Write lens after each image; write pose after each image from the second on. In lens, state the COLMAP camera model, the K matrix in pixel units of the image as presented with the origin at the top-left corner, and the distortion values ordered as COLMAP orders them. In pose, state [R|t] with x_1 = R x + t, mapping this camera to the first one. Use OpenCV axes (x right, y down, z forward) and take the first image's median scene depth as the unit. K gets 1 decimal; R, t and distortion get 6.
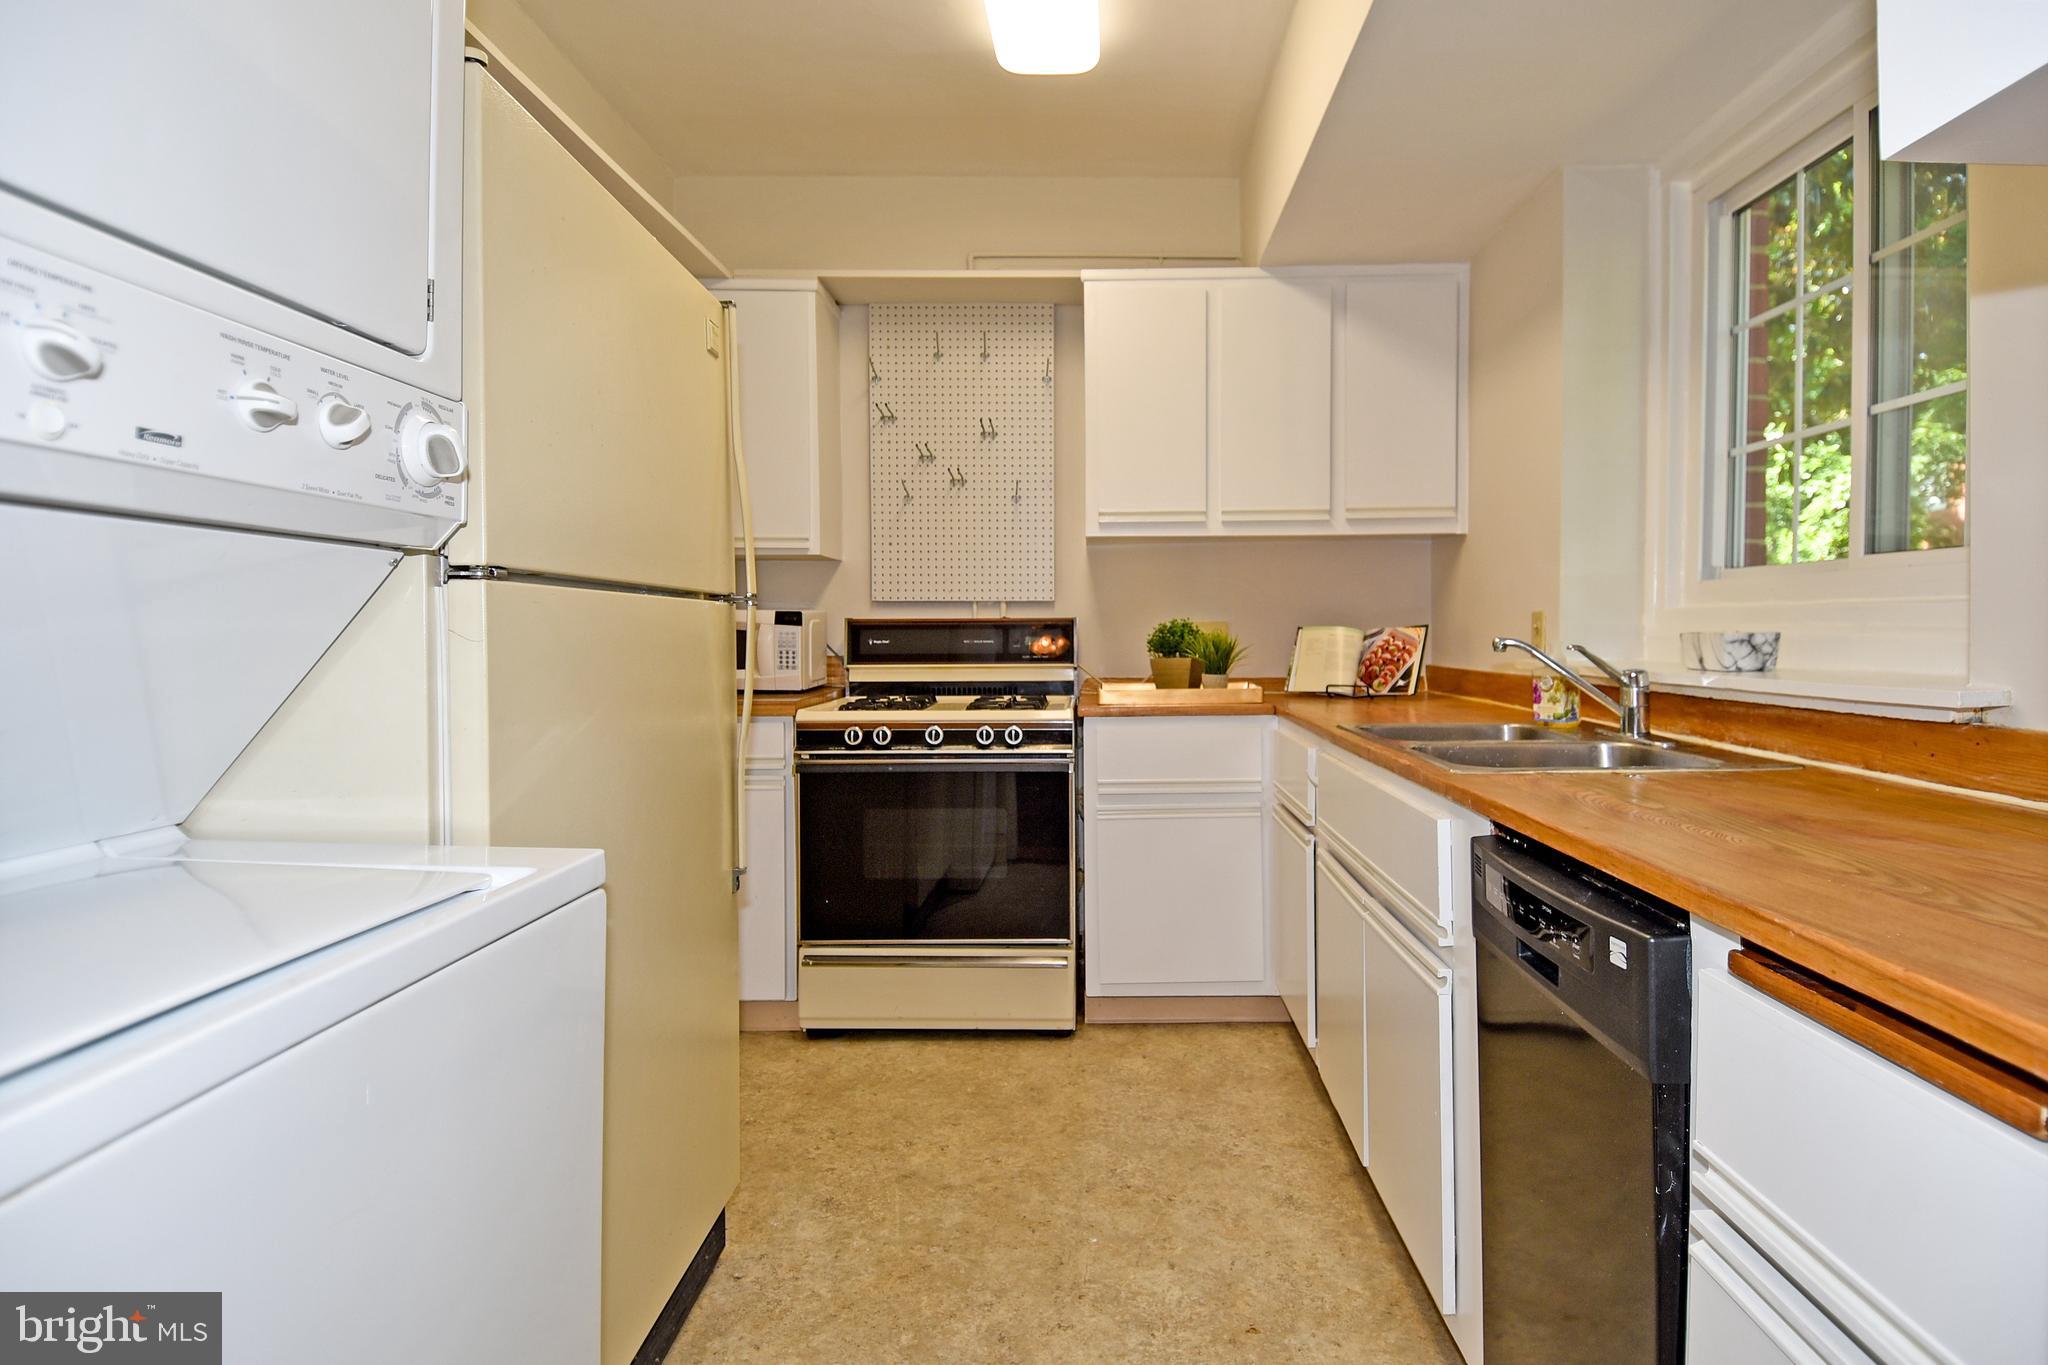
lens RADIAL K [[1233.2, 0, 1131.4], [0, 1233.2, 681.2], [0, 0, 1]] dist [0.057325, -0.083164]
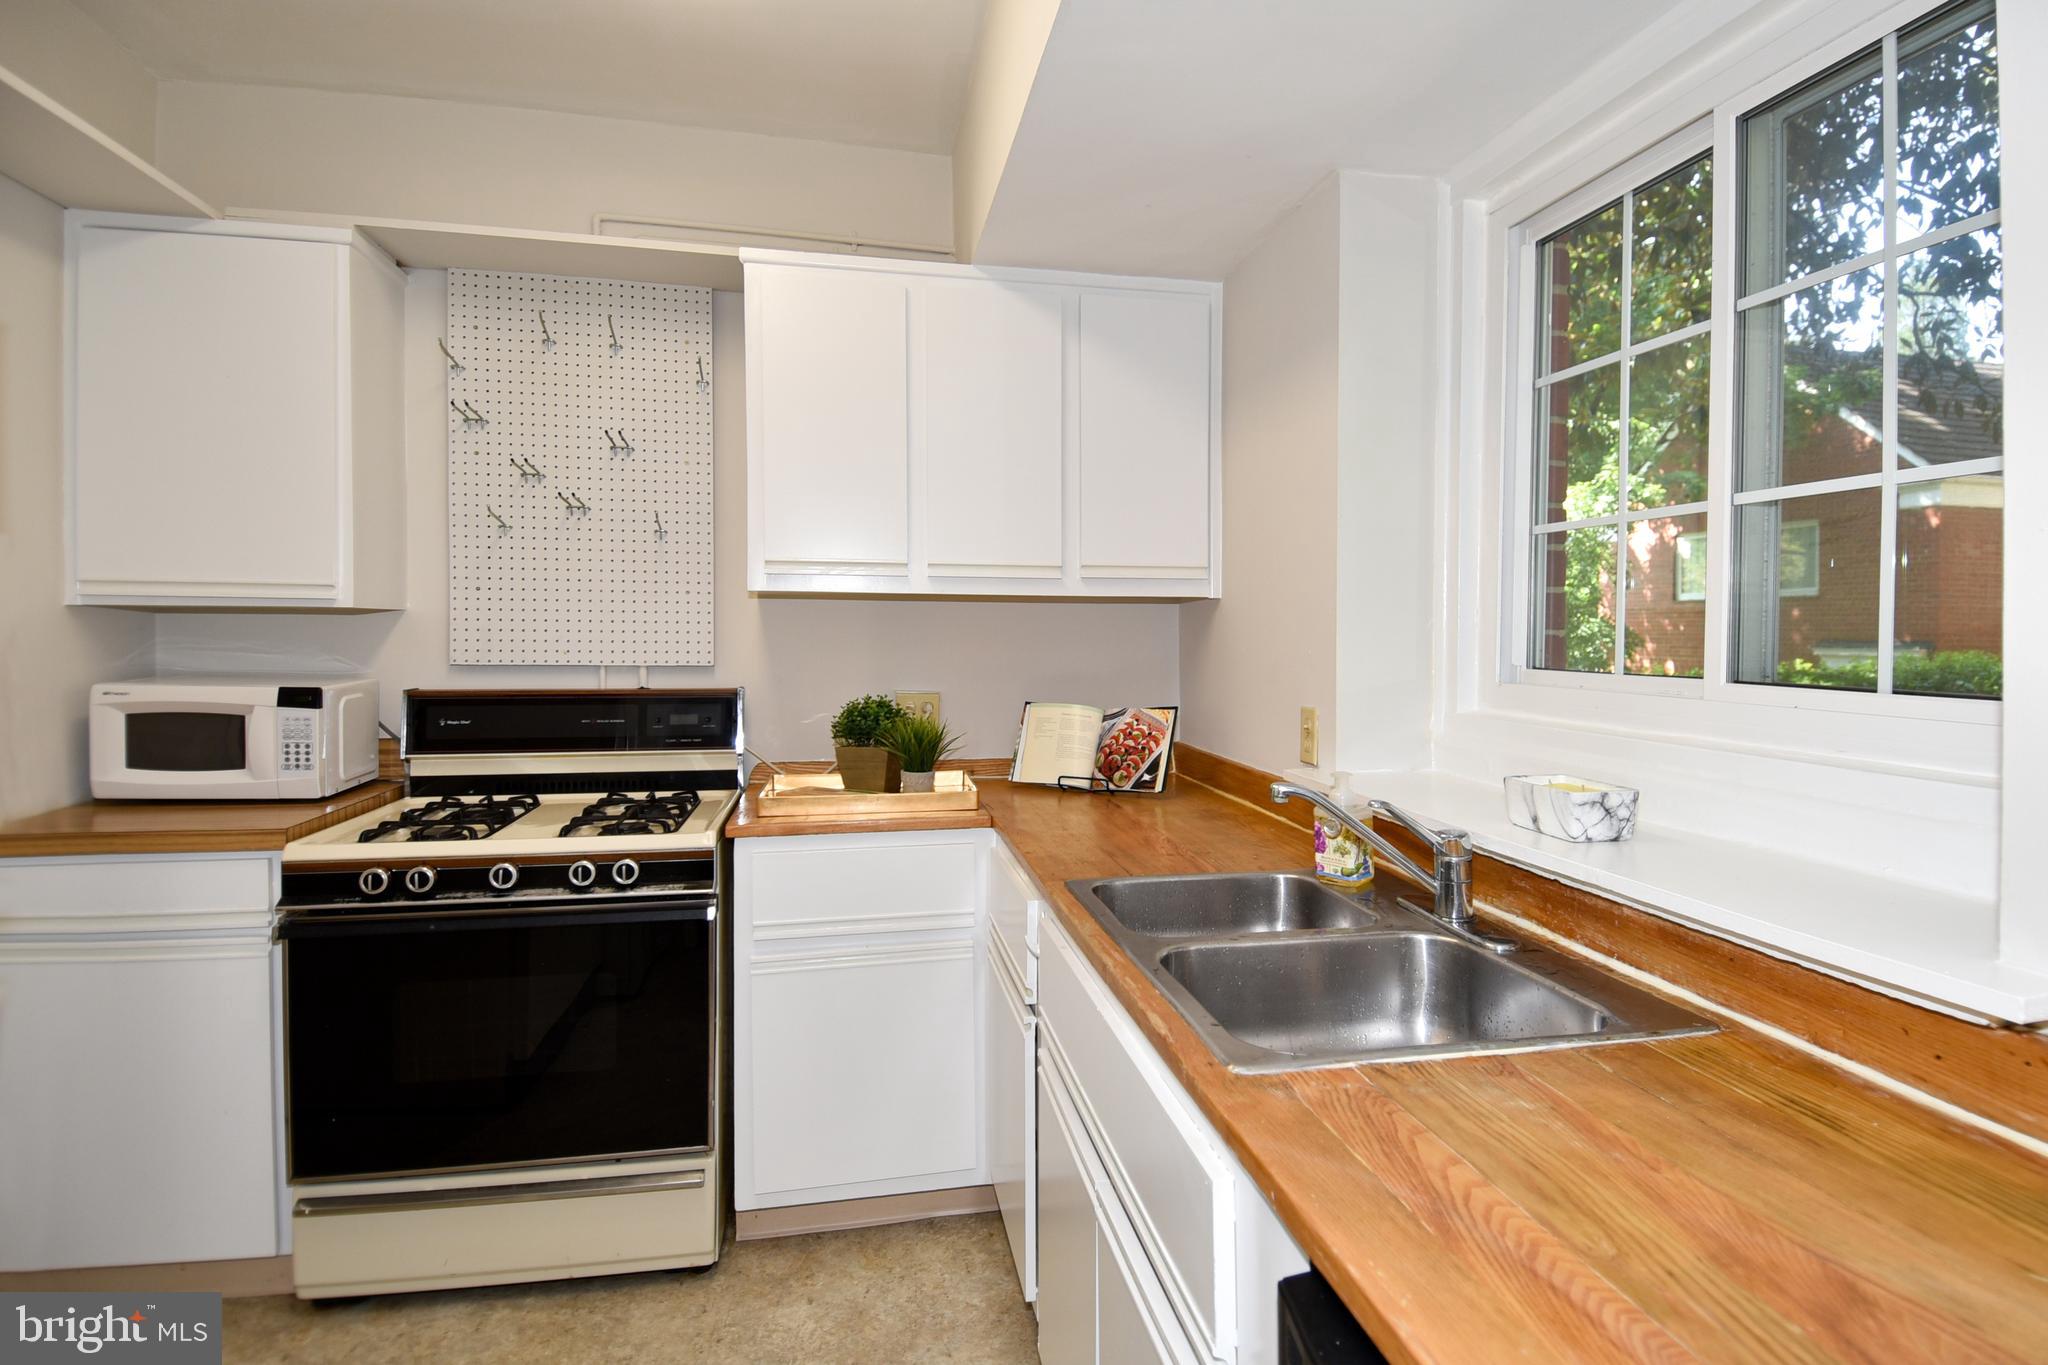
lens RADIAL K [[1231.4, 0, 1198.7], [0, 1231.4, 685.2], [0, 0, 1]] dist [0.069054, -0.077073]
pose [[0.966219, 0.000023, 0.257723, 0.035715], [0.002230, 0.999962, -0.008448, -0.050861], [-0.257713, 0.008737, 0.966182, 0.176808]]
